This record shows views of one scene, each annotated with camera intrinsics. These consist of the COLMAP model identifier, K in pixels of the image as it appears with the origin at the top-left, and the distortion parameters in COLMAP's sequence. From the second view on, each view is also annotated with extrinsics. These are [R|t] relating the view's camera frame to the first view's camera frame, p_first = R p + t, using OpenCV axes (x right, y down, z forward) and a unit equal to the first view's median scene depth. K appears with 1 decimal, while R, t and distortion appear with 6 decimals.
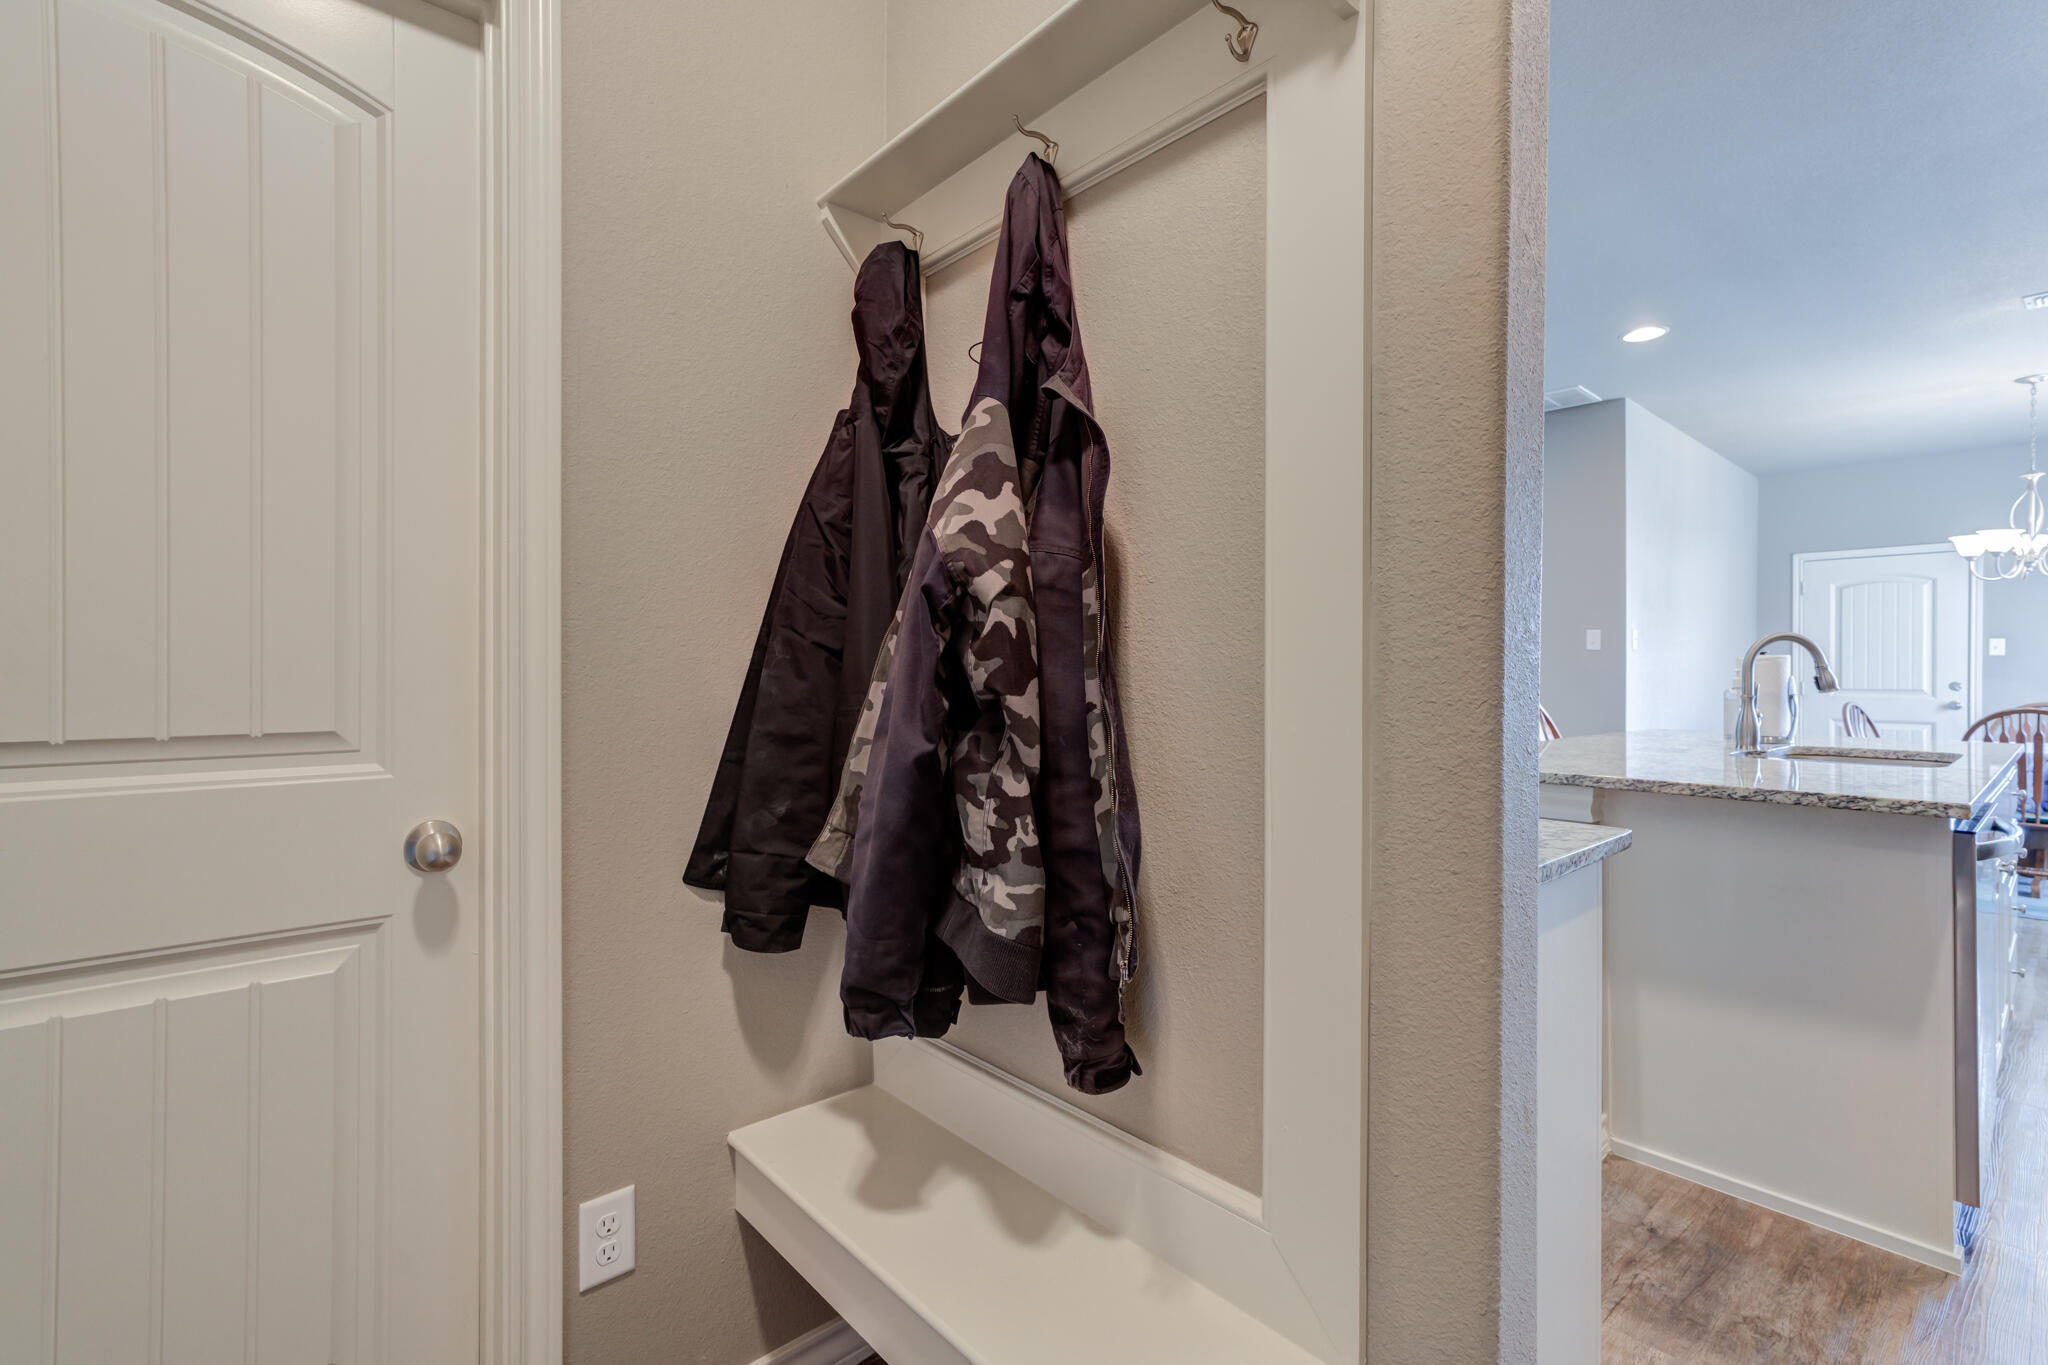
lens RADIAL K [[914.3, 0, 1018.7], [0, 914.3, 675.8], [0, 0, 1]] dist [0.002559, 0.000769]
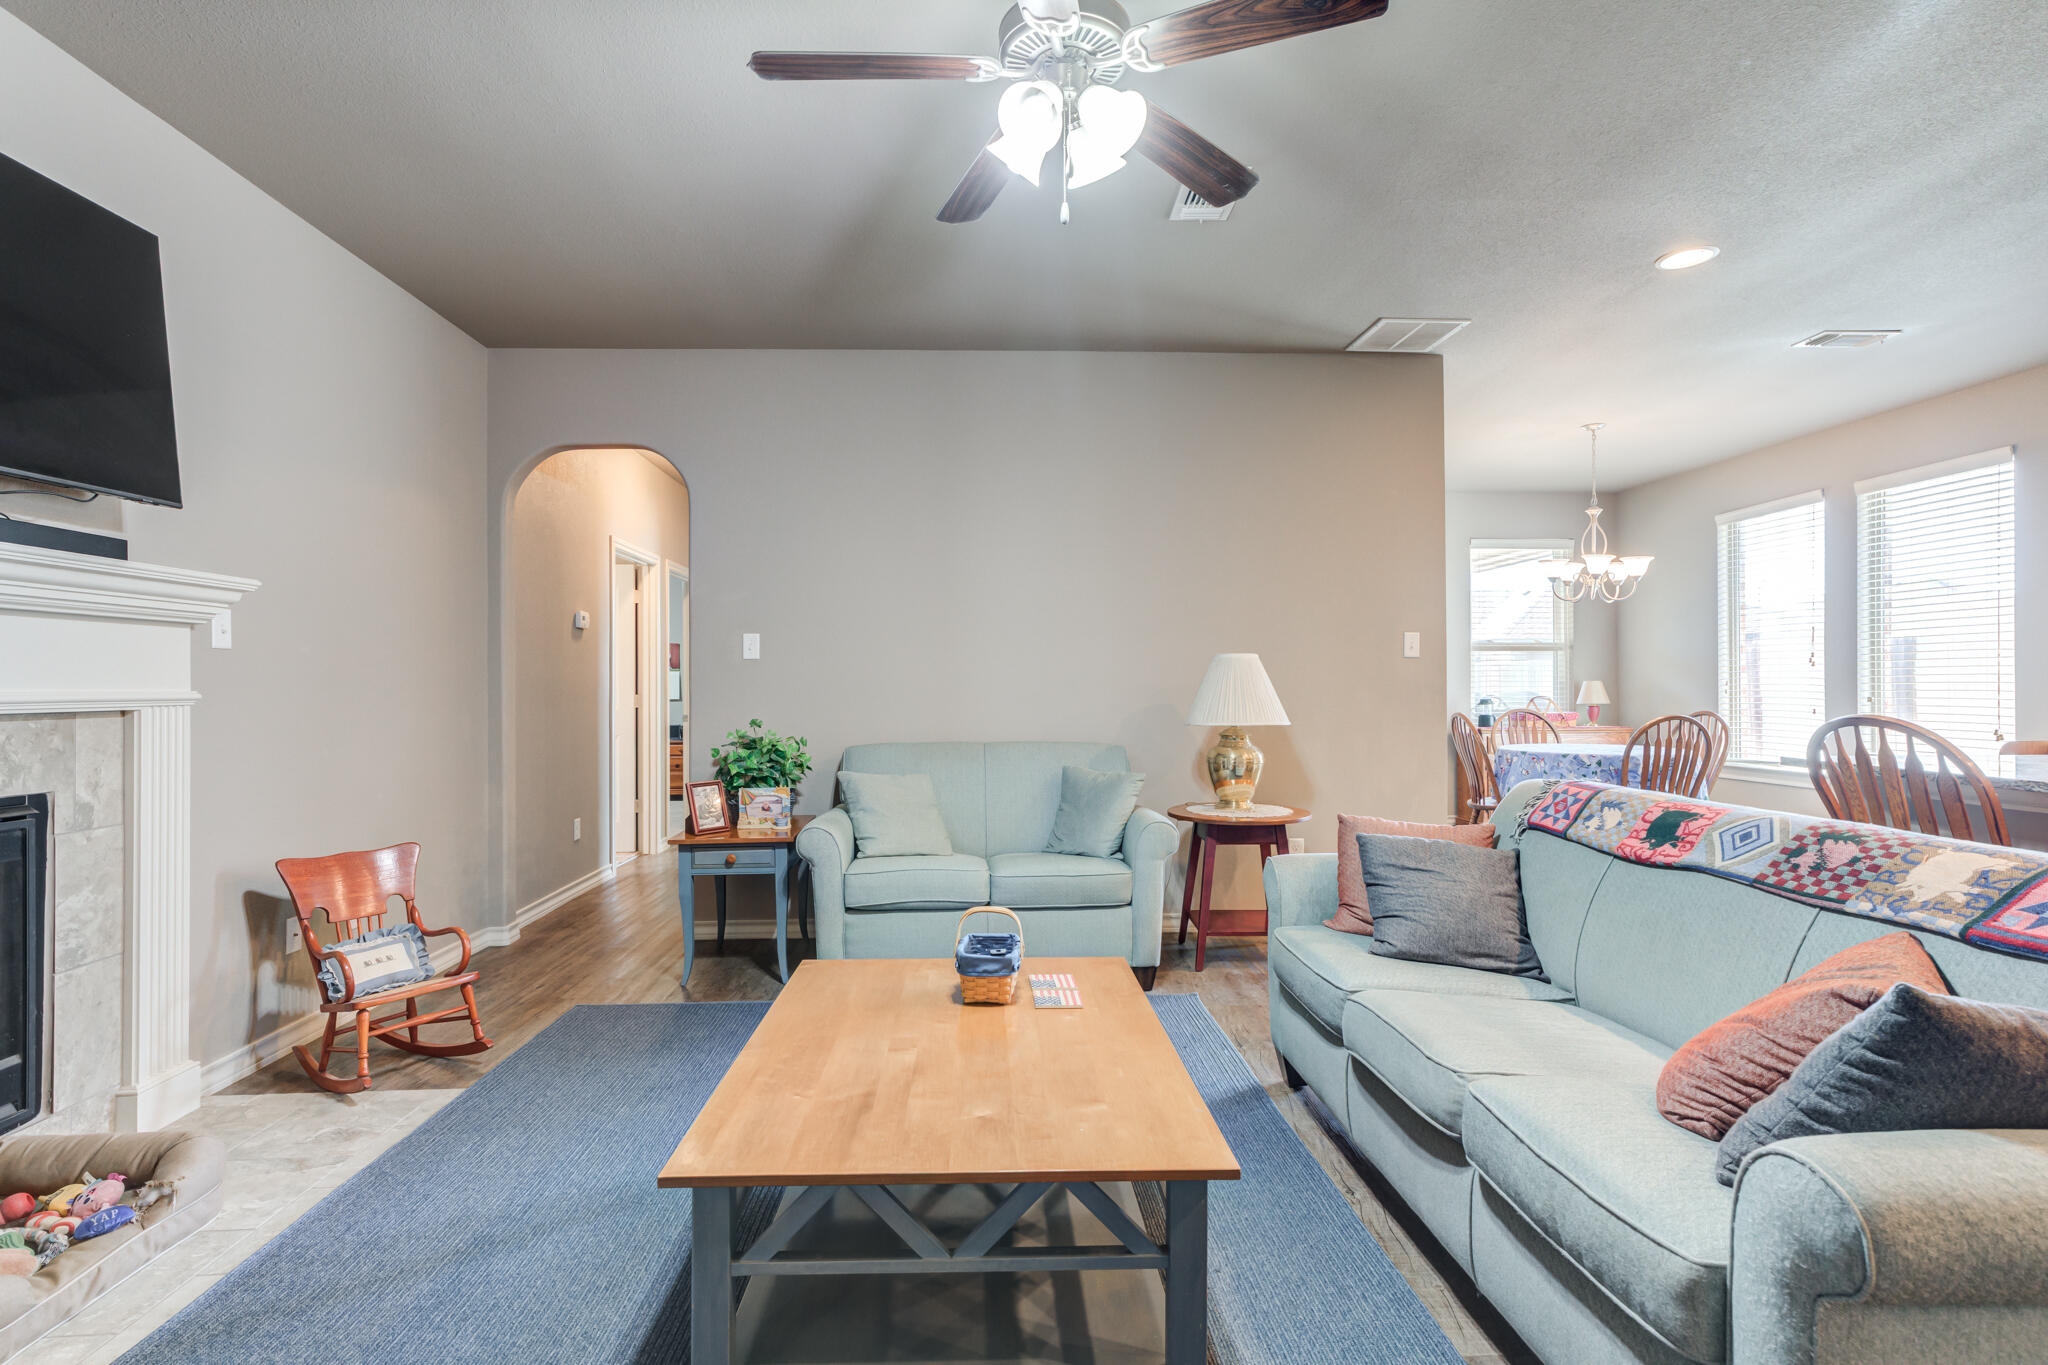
lens RADIAL K [[992.9, 0, 1011.2], [0, 992.9, 684.3], [0, 0, 1]] dist [-0.001304, 0.011486]
pose [[0.634441, -0.003148, 0.772965, -0.234491], [0.011159, 0.999925, -0.005087, -0.002092], [-0.772891, 0.011853, 0.634429, 0.586252]]
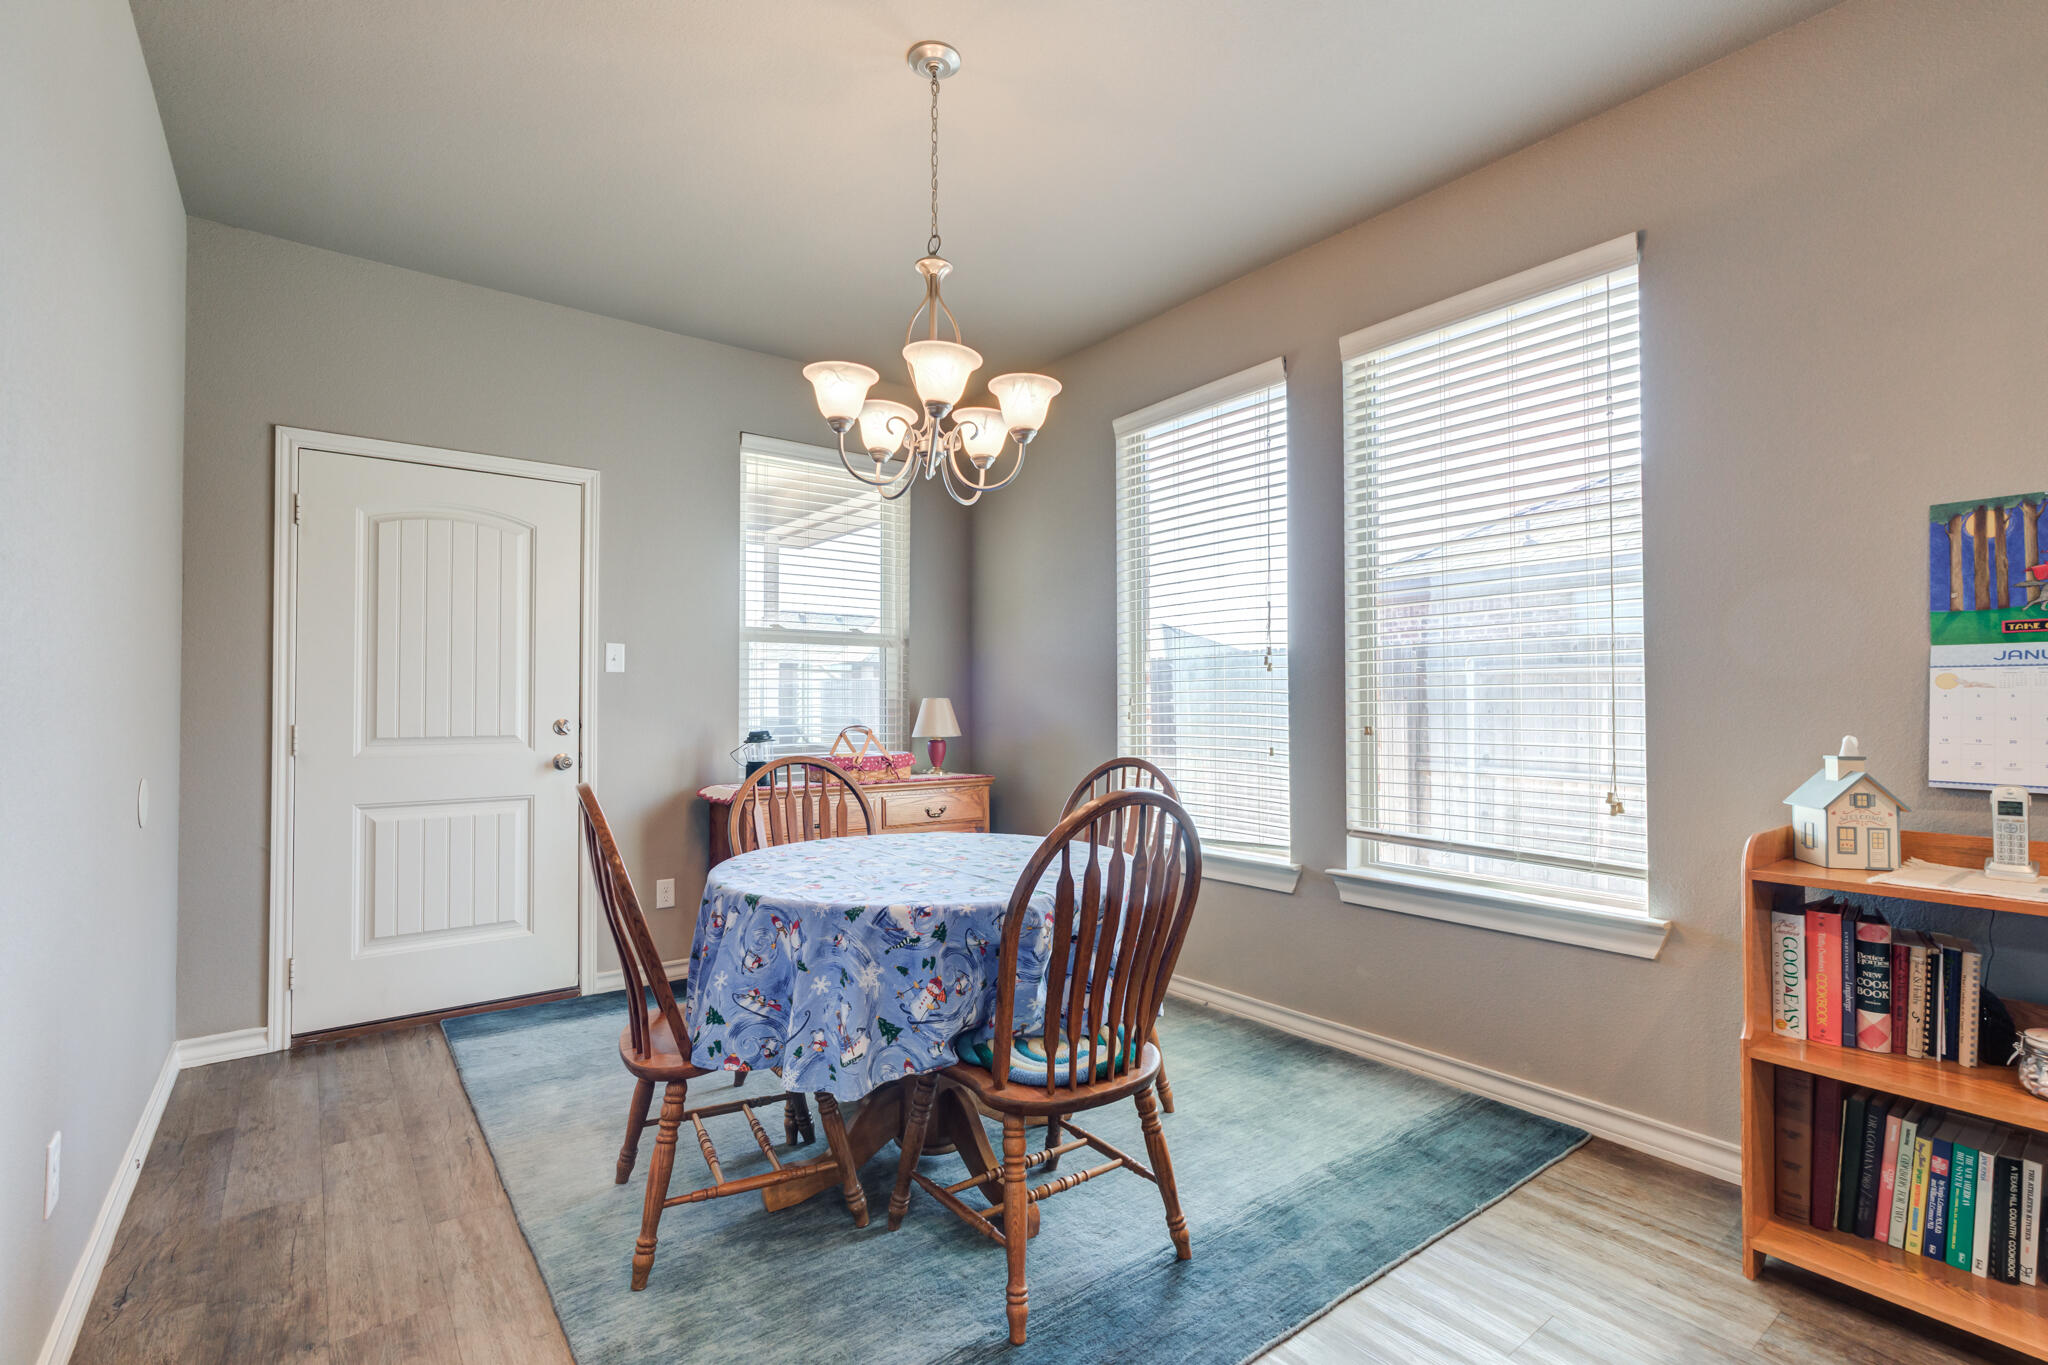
lens RADIAL K [[958.8, 0, 1024.0], [0, 958.8, 682.5], [0, 0, 1]] dist [-0.000286, 0.019917]
pose [[0.074676, 0.021452, 0.996977, 0.477496], [0.009933, 0.999703, -0.022255, 0.000147], [-0.997158, 0.011565, 0.074440, 0.693970]]
